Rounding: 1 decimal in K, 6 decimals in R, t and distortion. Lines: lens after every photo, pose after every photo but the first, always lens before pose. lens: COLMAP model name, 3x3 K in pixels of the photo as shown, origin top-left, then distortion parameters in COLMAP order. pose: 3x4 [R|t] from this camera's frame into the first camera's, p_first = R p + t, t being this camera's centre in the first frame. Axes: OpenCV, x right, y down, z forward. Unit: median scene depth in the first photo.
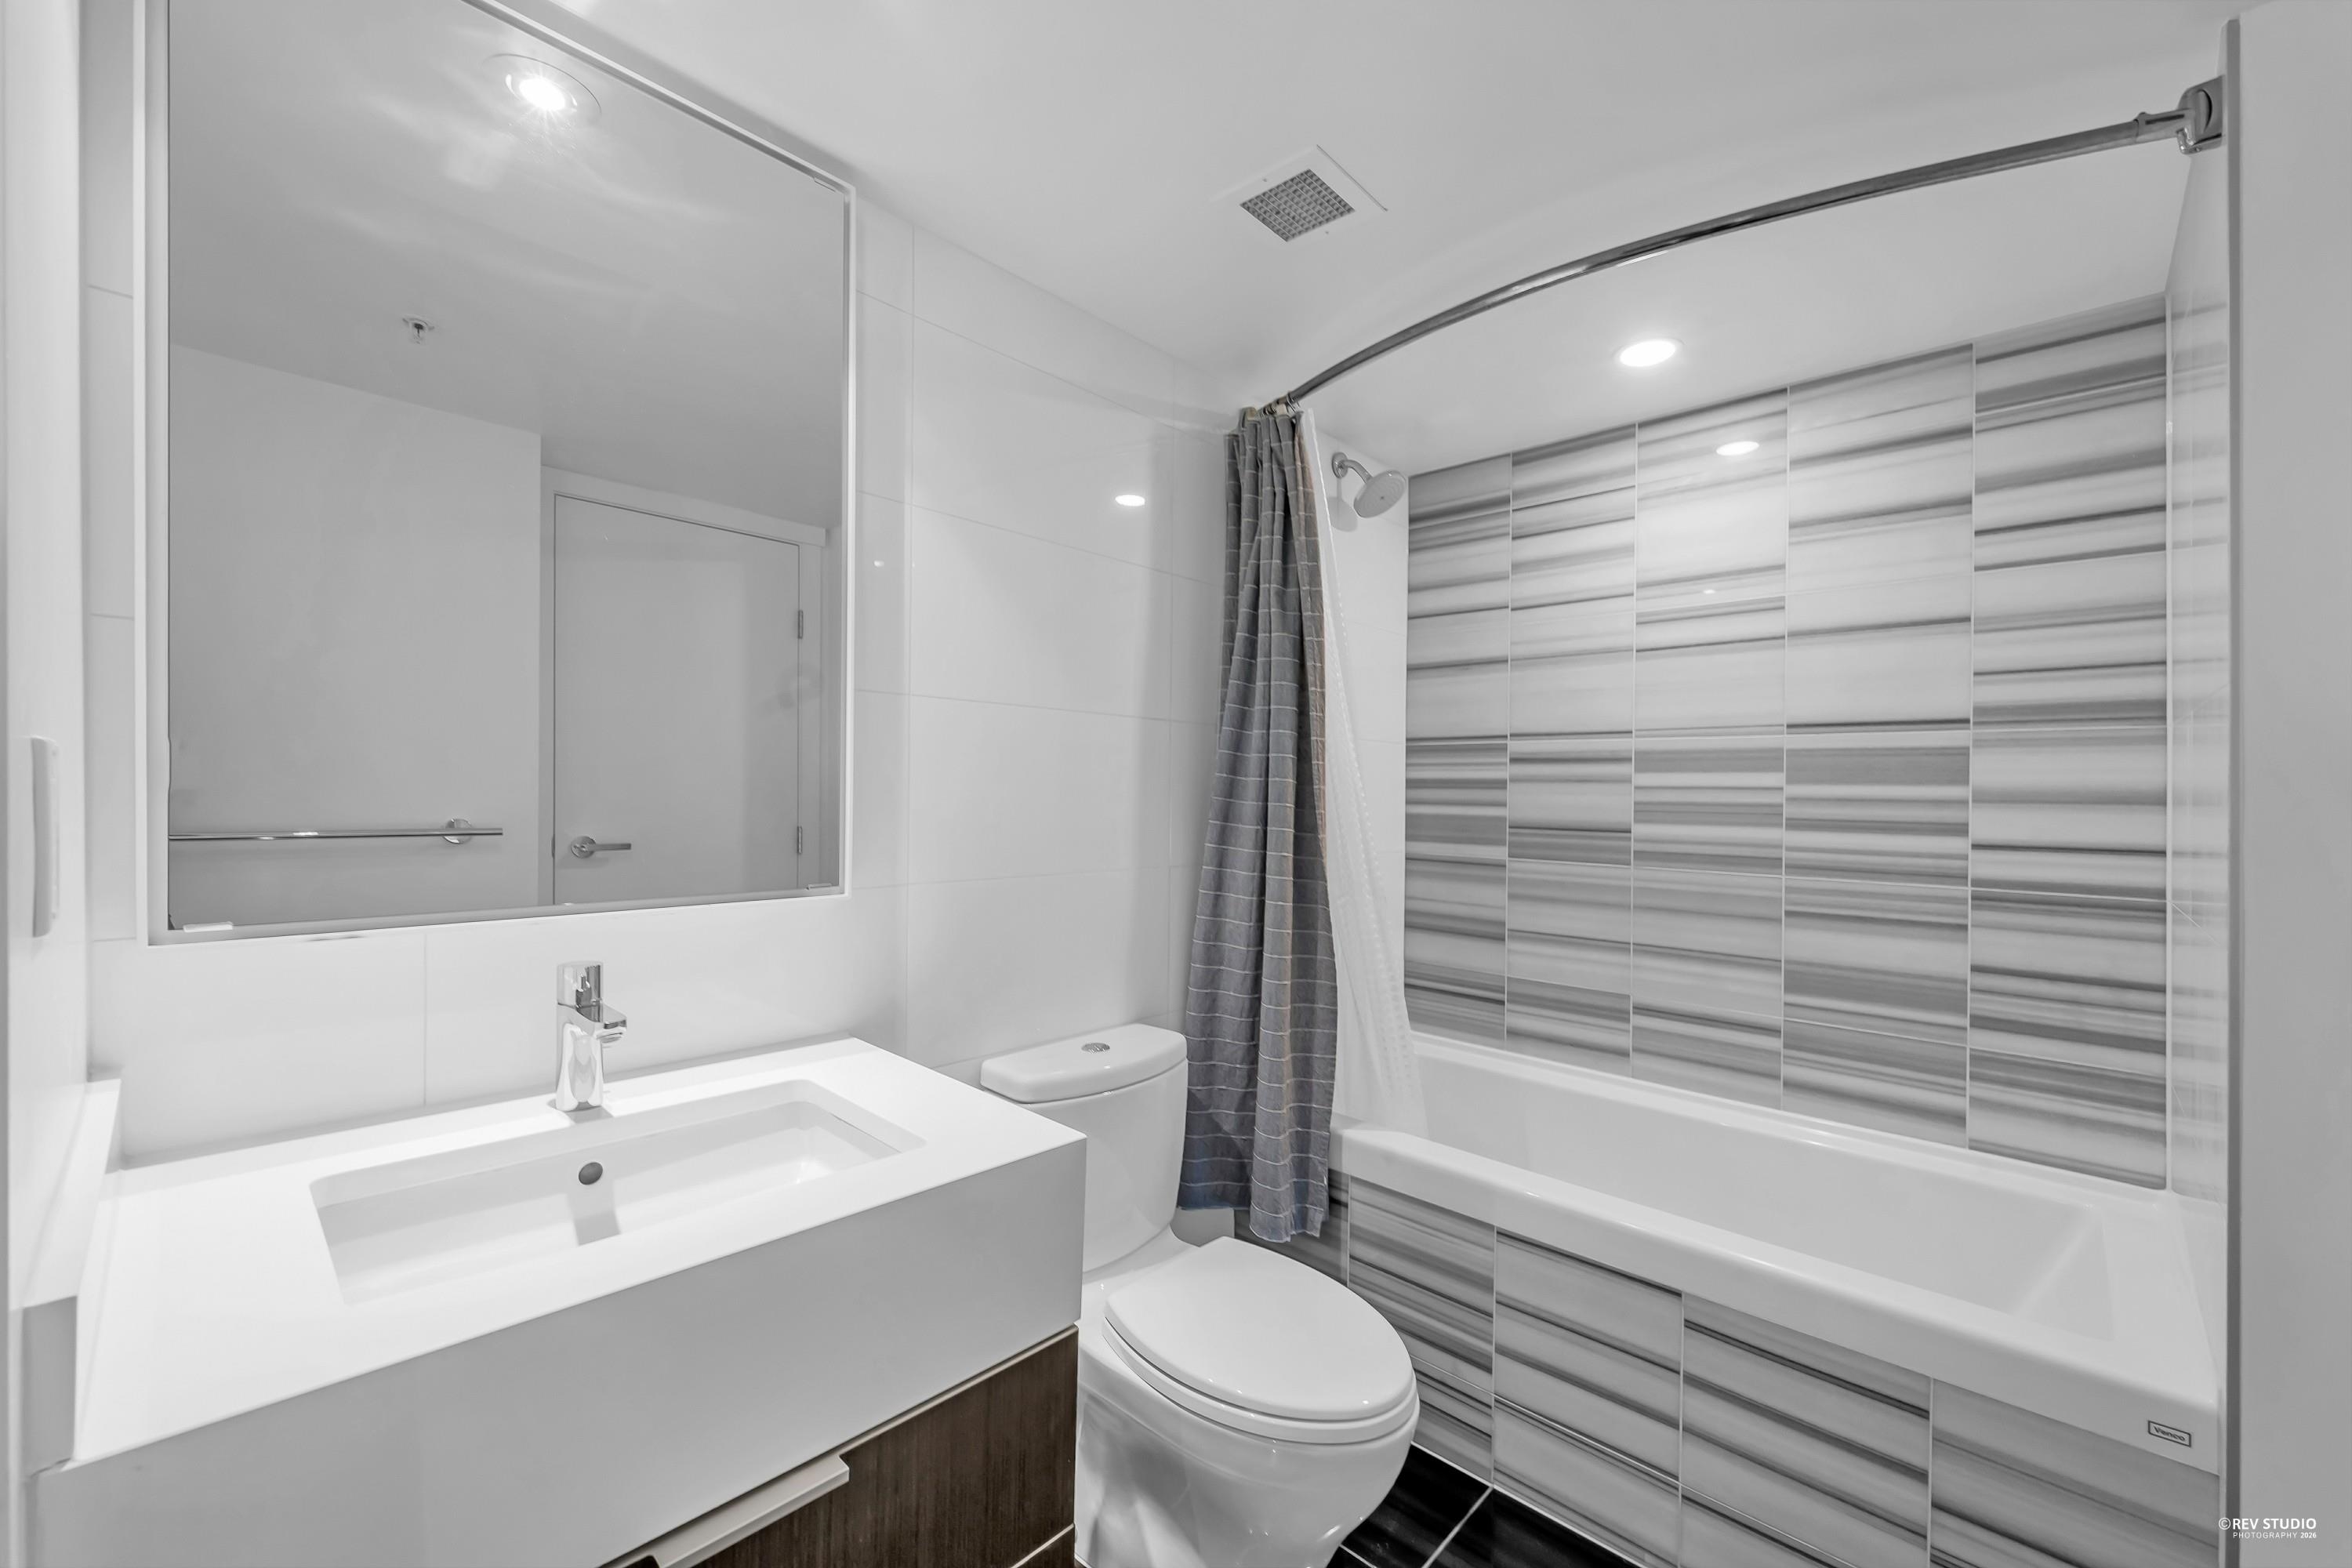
lens RADIAL K [[959.0, 0, 1182.6], [0, 959.0, 785.0], [0, 0, 1]] dist [0.003313, -0.000492]
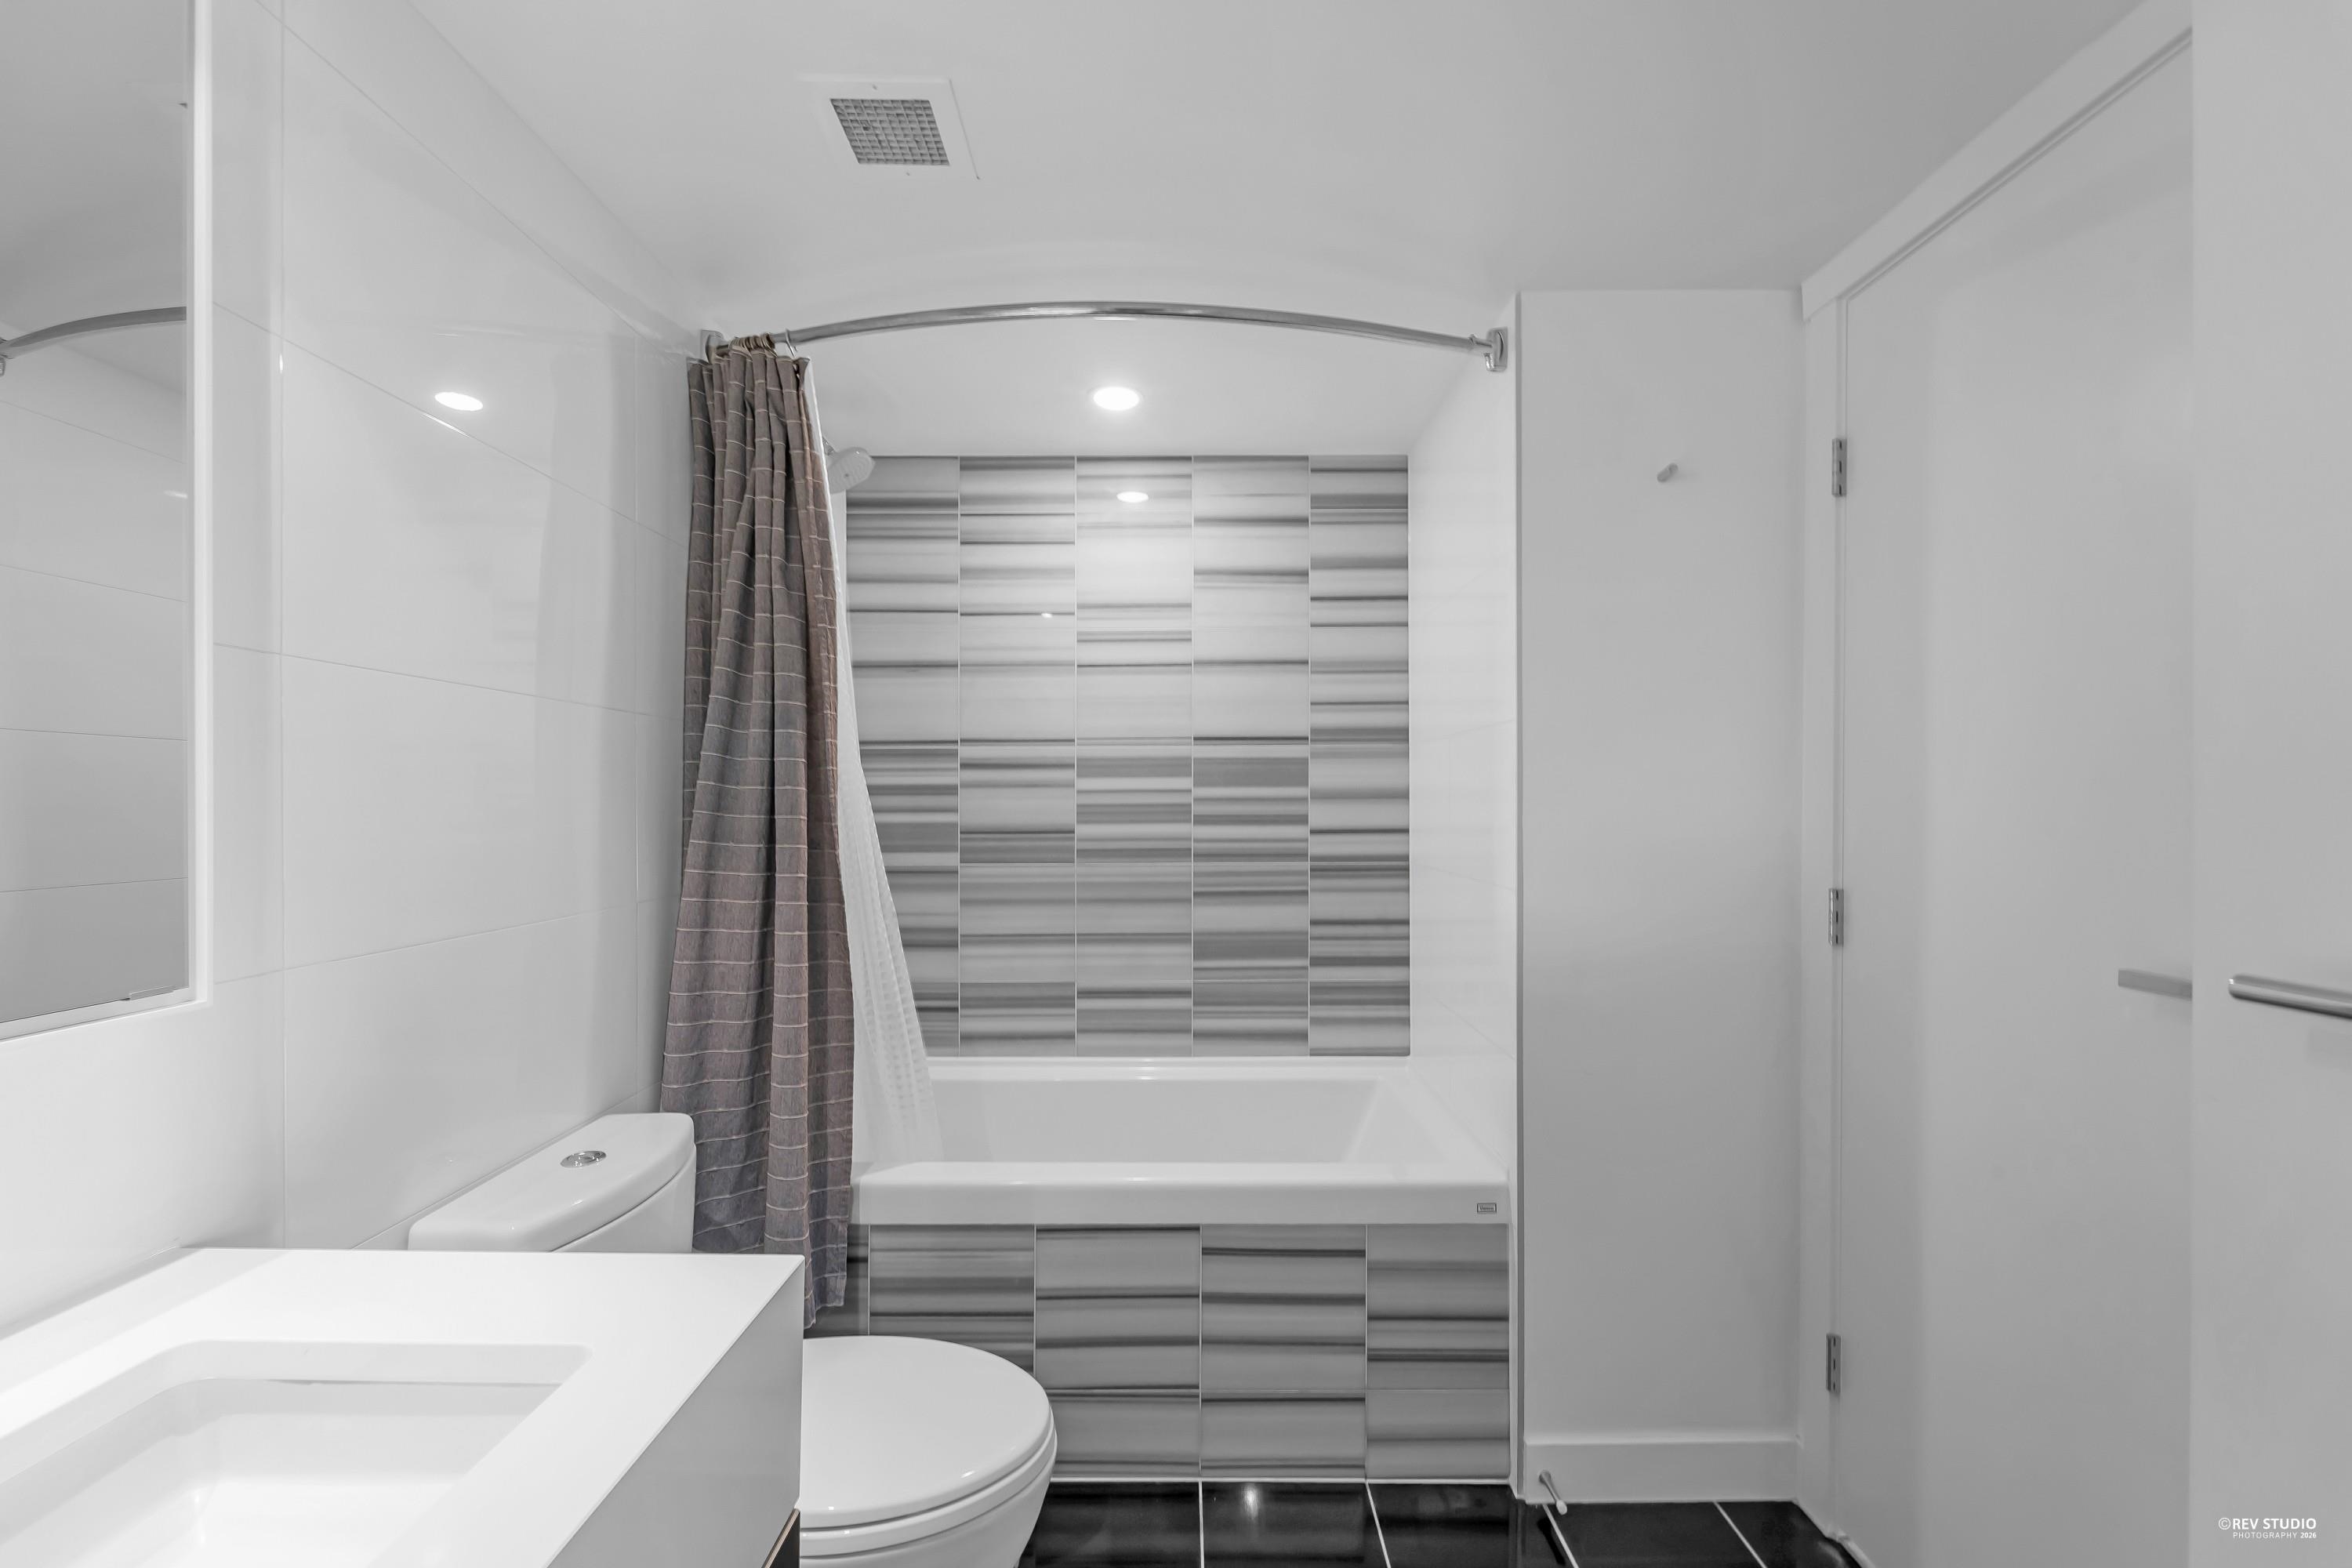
lens RADIAL K [[987.1, 0, 1152.7], [0, 987.1, 798.3], [0, 0, 1]] dist [0.002793, 0.000074]
pose [[0.719082, -0.018619, 0.694676, -0.271279], [0.011870, 0.999824, 0.014511, -0.005295], [-0.694824, -0.002189, 0.719177, 0.146421]]
